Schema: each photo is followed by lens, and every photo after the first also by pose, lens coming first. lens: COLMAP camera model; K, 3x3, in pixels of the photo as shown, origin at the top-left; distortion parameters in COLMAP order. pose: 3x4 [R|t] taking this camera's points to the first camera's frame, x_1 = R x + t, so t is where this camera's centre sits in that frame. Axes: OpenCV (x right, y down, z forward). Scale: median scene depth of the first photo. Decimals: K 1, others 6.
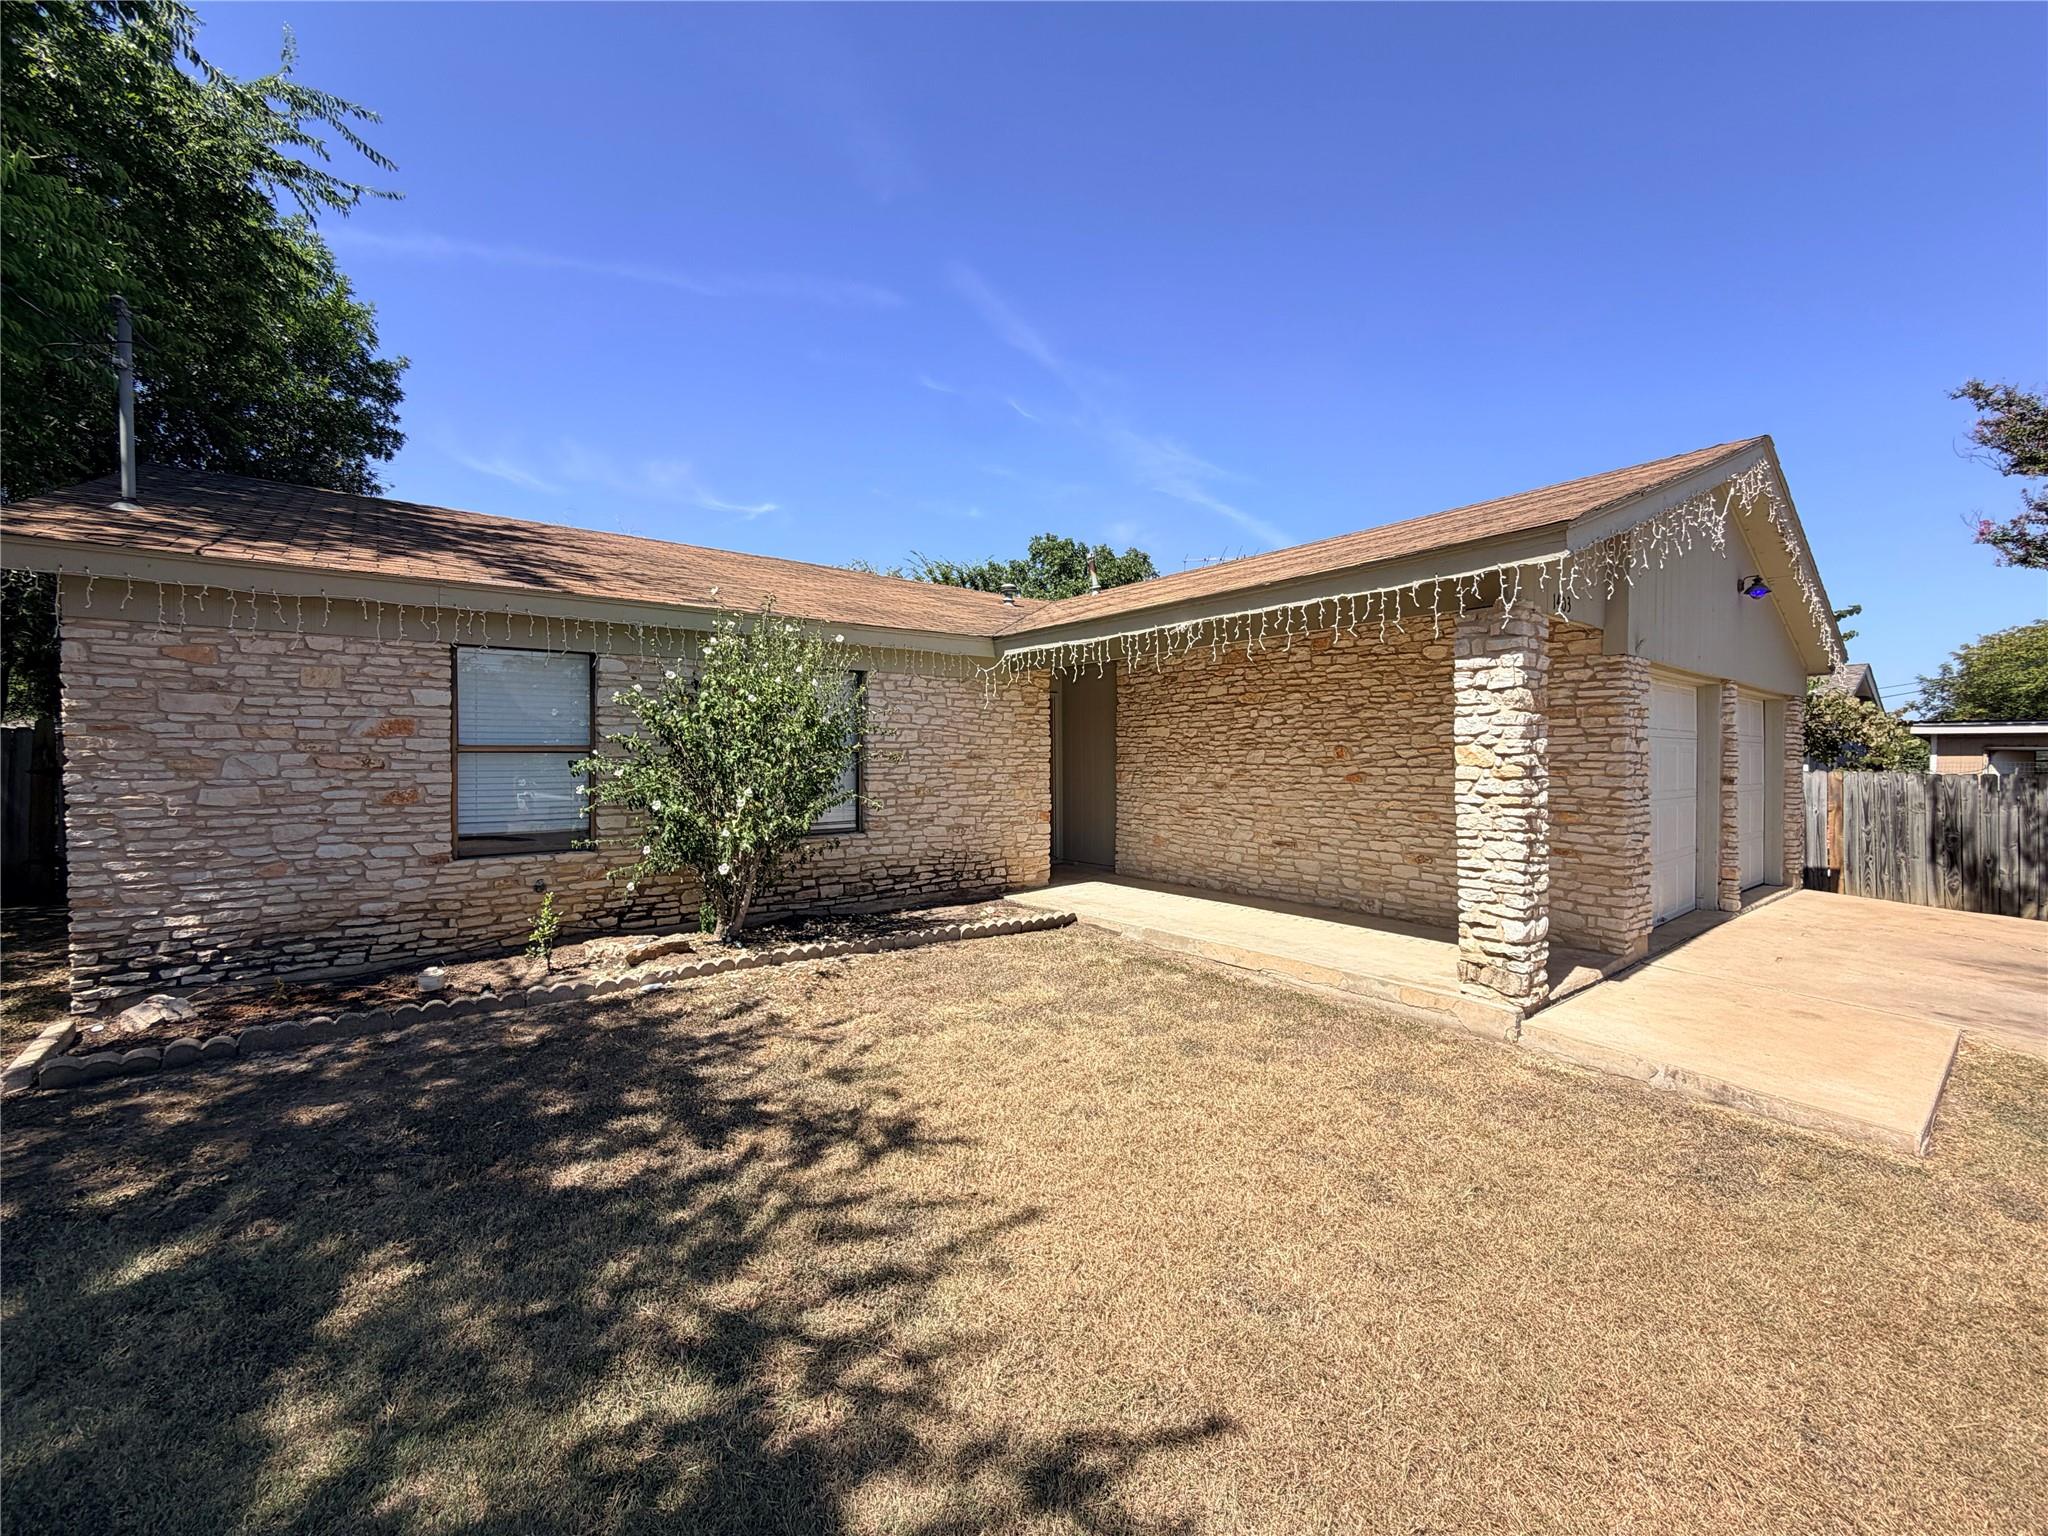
lens RADIAL K [[818.9, 0, 1027.1], [0, 818.9, 764.5], [0, 0, 1]] dist [-0.000061, -0.000169]
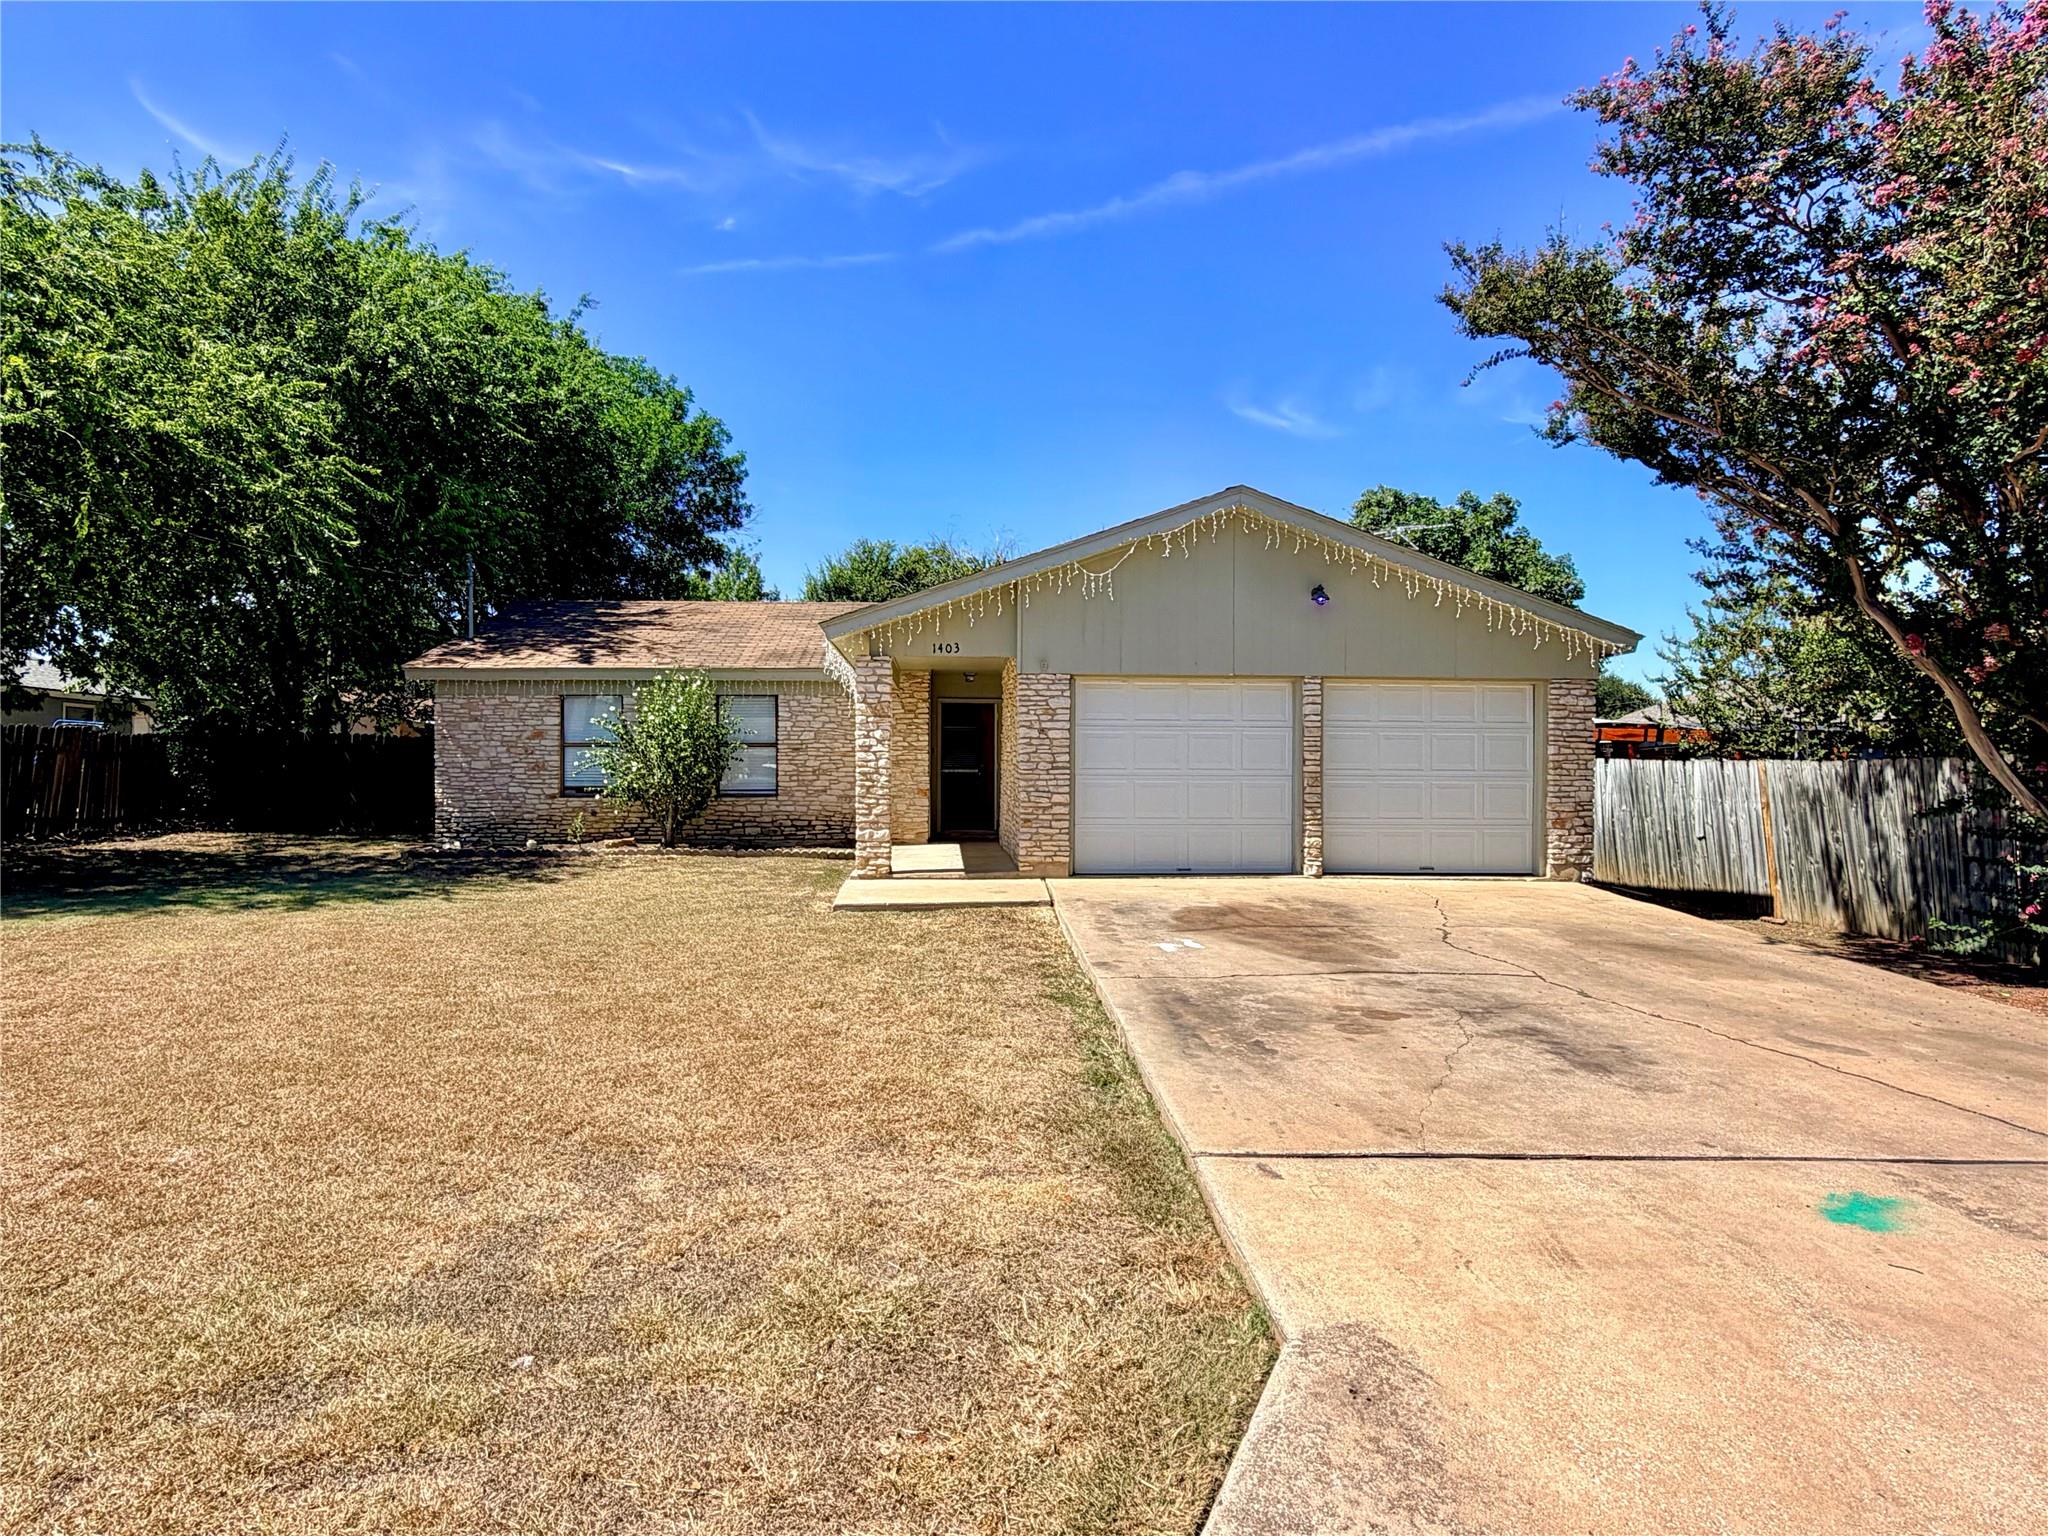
lens RADIAL K [[1205.9, 0, 1020.5], [0, 1205.9, 766.0], [0, 0, 1]] dist [0.002182, 0.000092]
pose [[0.801014, 0.002754, -0.598639, 1.575149], [-0.006320, 0.999973, -0.003856, 0.029606], [0.598612, 0.006873, 0.801010, -0.587233]]
